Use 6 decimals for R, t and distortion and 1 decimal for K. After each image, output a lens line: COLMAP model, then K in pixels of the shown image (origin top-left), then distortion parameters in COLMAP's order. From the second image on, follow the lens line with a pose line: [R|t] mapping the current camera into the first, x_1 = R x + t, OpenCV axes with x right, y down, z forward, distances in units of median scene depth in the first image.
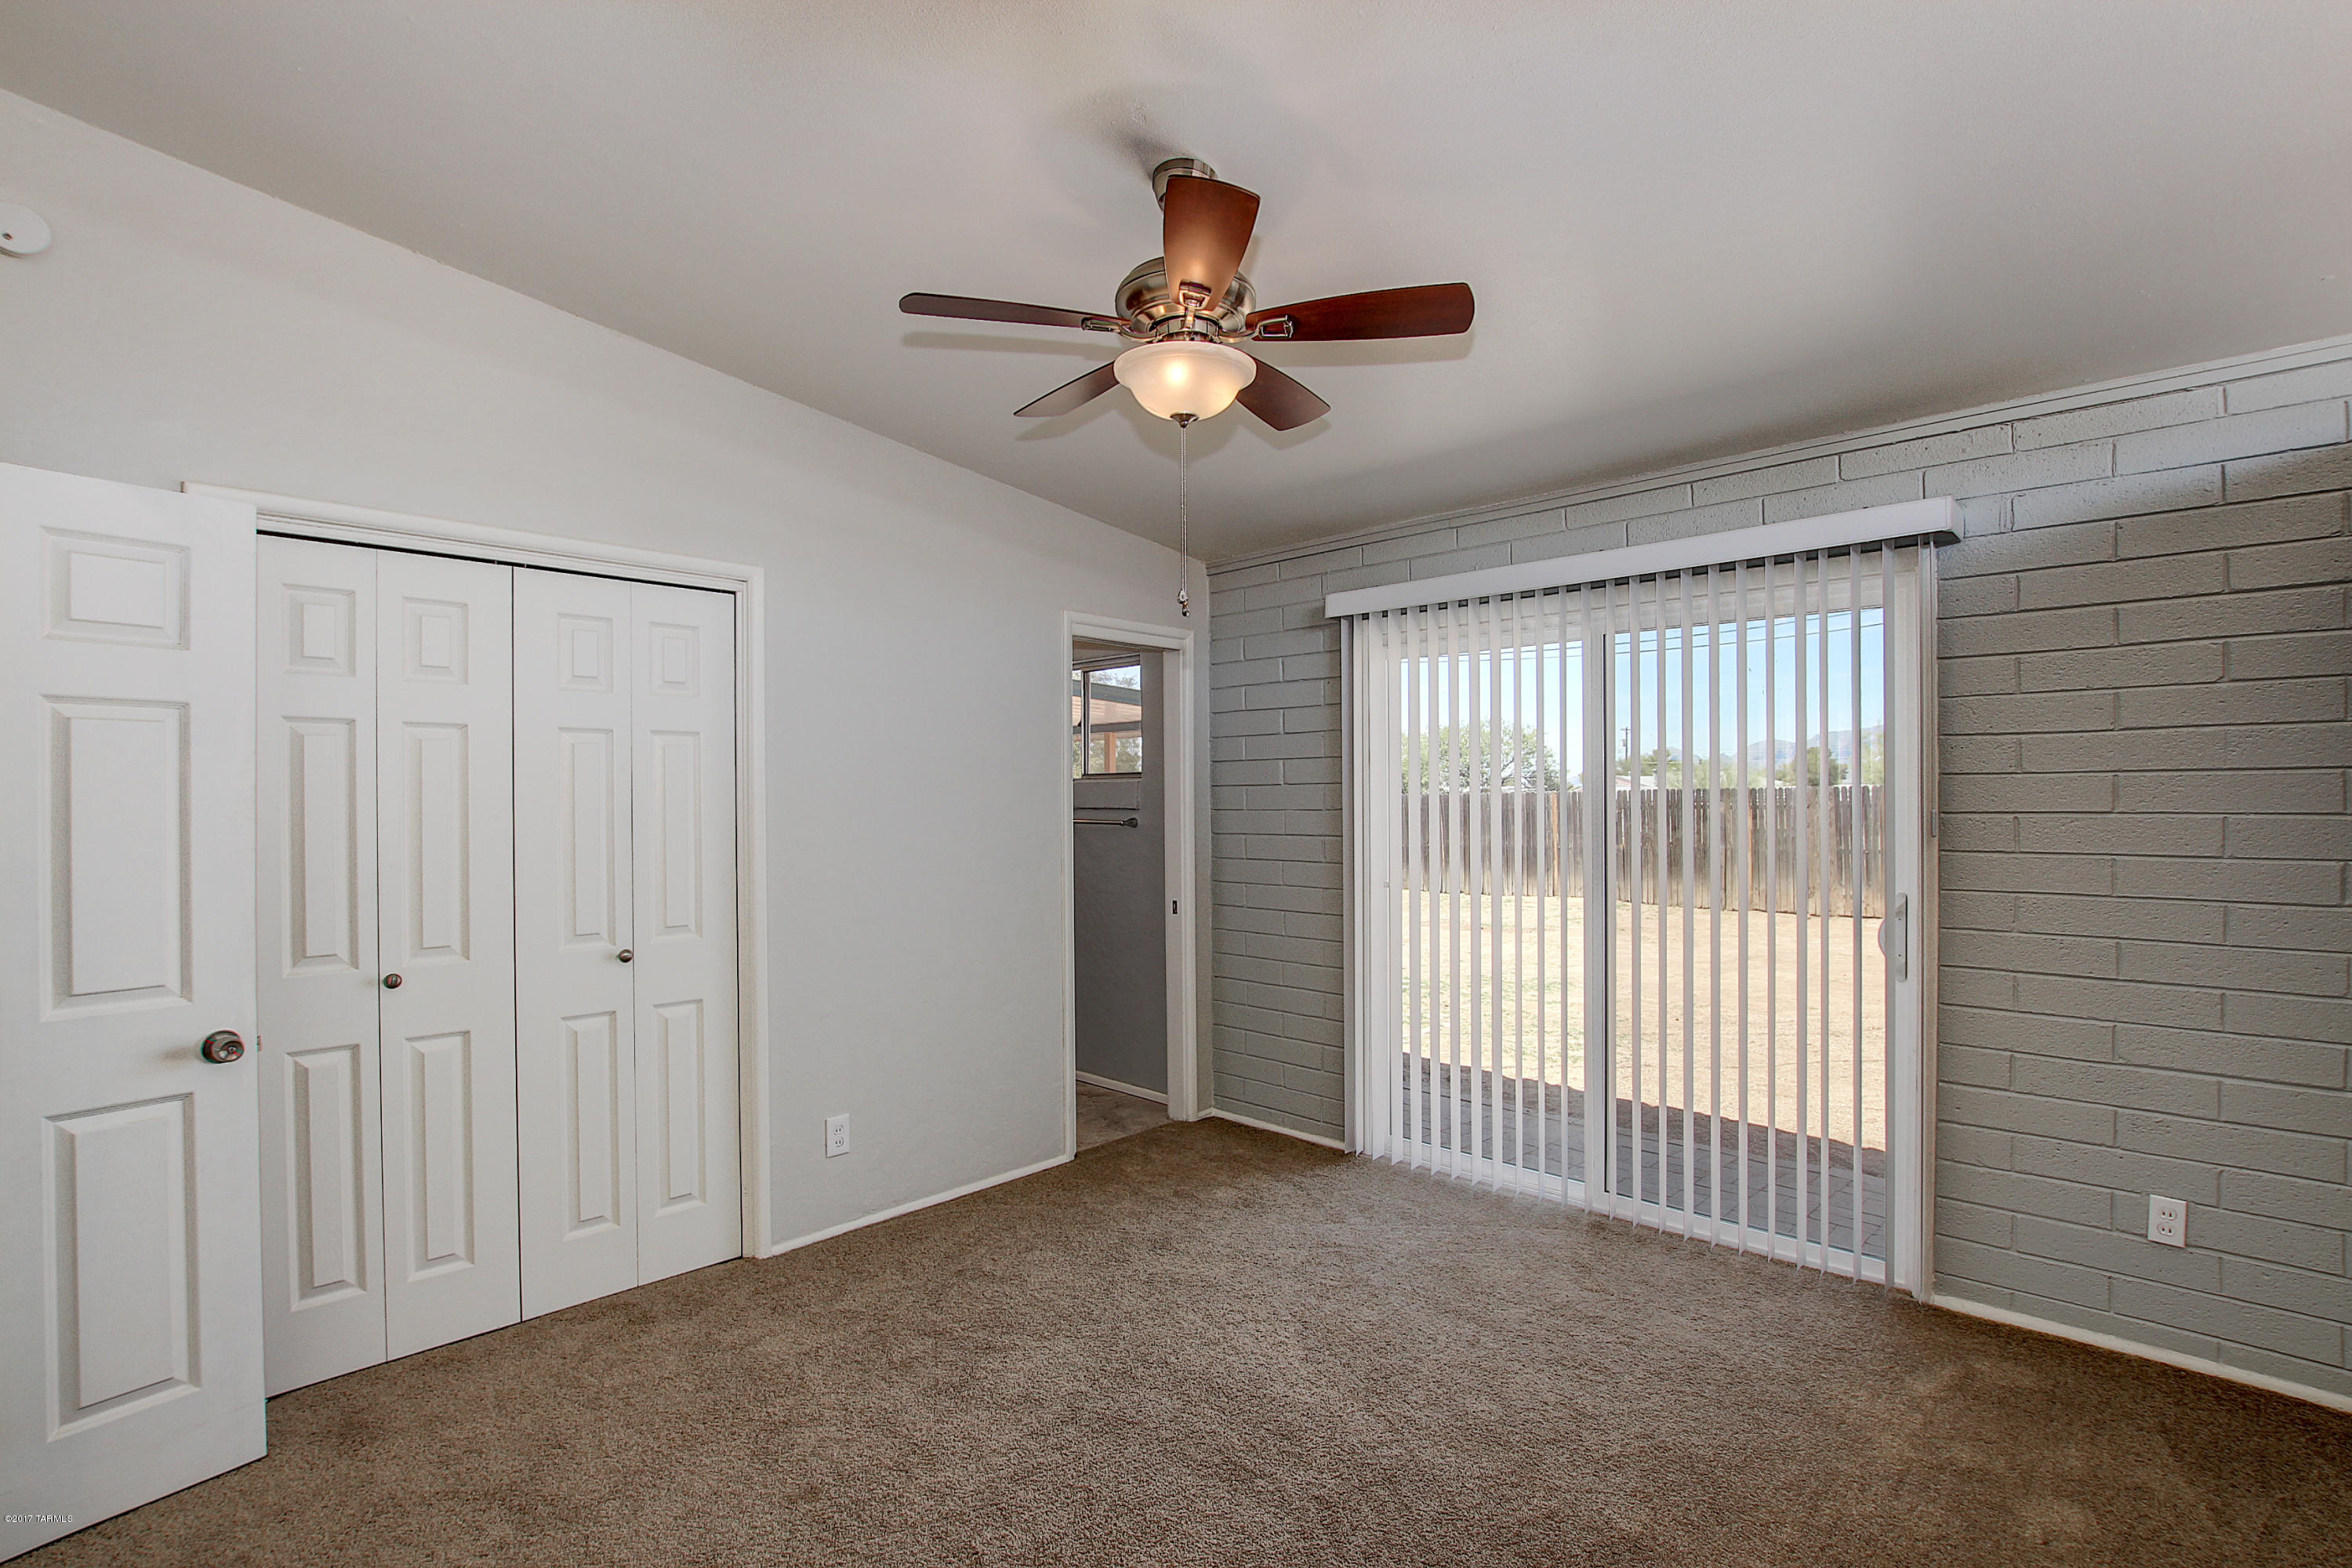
lens RADIAL K [[1081.5, 0, 1176.0], [0, 1081.5, 784.0], [0, 0, 1]] dist [-0.002477, -0.000644]
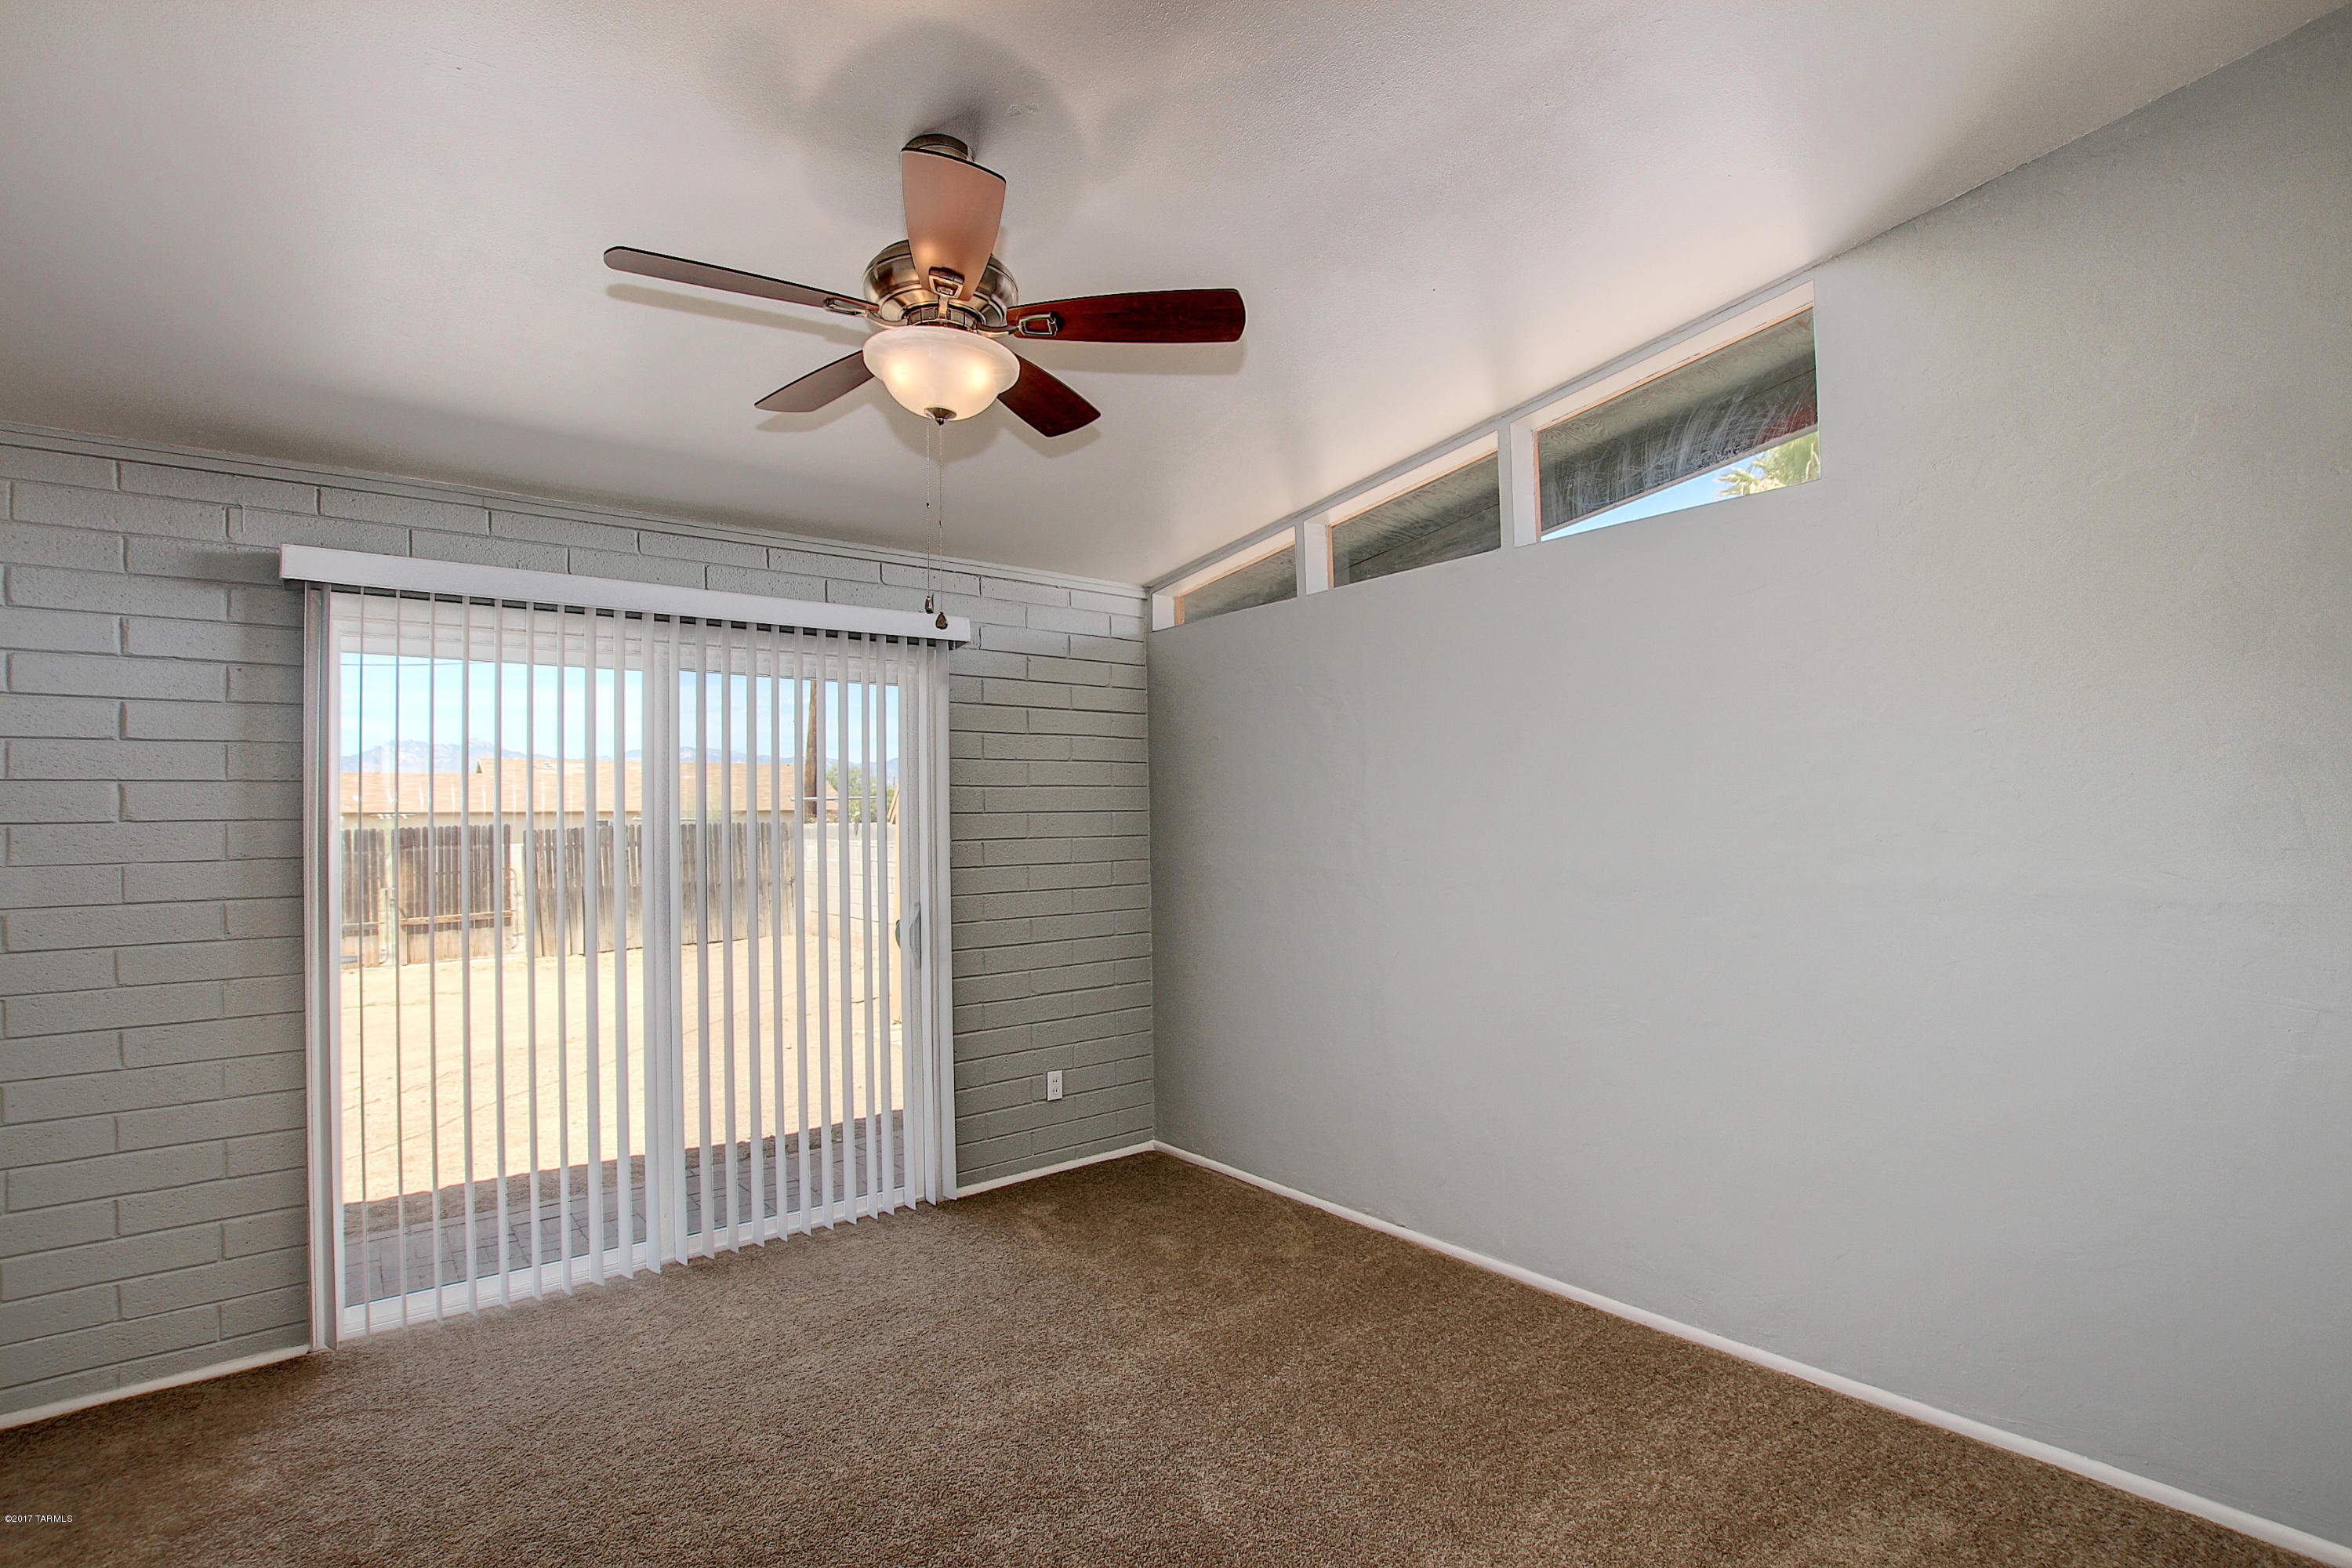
lens RADIAL K [[1090.9, 0, 1184.3], [0, 1090.9, 796.6], [0, 0, 1]] dist [-0.036136, 0.006806]
pose [[0.143018, 0.026616, 0.989362, -0.508712], [0.008322, 0.999571, -0.028093, 0.008516], [-0.989685, 0.012251, 0.142736, 0.399389]]
